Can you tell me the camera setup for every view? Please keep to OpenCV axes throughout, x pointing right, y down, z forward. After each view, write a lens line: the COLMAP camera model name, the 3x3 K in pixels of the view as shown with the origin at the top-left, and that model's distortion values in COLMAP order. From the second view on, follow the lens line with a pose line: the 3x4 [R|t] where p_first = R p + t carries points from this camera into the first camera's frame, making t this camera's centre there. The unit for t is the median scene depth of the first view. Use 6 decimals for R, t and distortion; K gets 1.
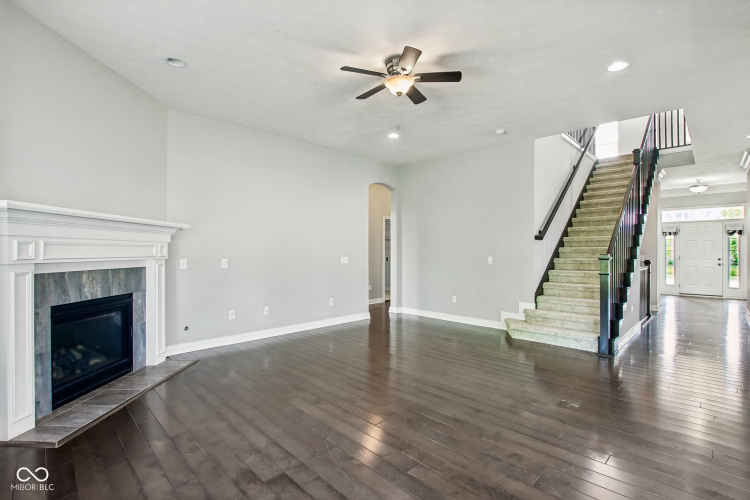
lens RADIAL K [[349.8, 0, 373.7], [0, 349.8, 250.6], [0, 0, 1]] dist [-0.027629, 0.002008]
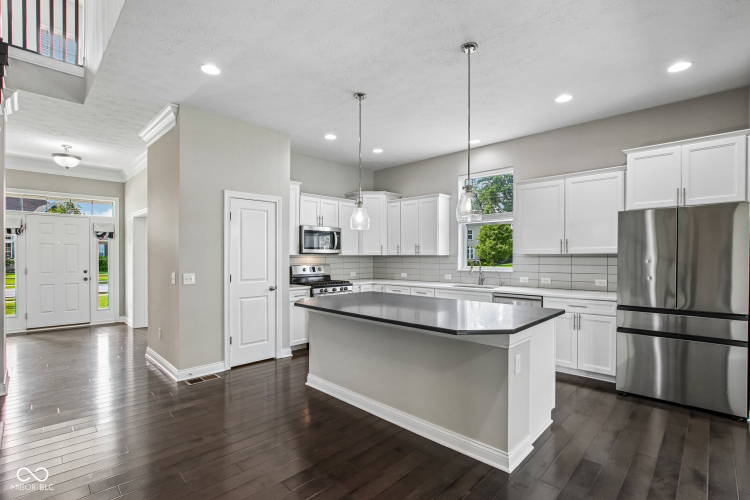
lens RADIAL K [[349.8, 0, 364.4], [0, 349.8, 256.4], [0, 0, 1]] dist [-0.027629, 0.002008]
pose [[0.010200, -0.006655, 0.999926, 0.716858], [-0.000704, 0.999978, 0.006663, -0.026982], [-0.999948, -0.000772, 0.010195, 0.965577]]
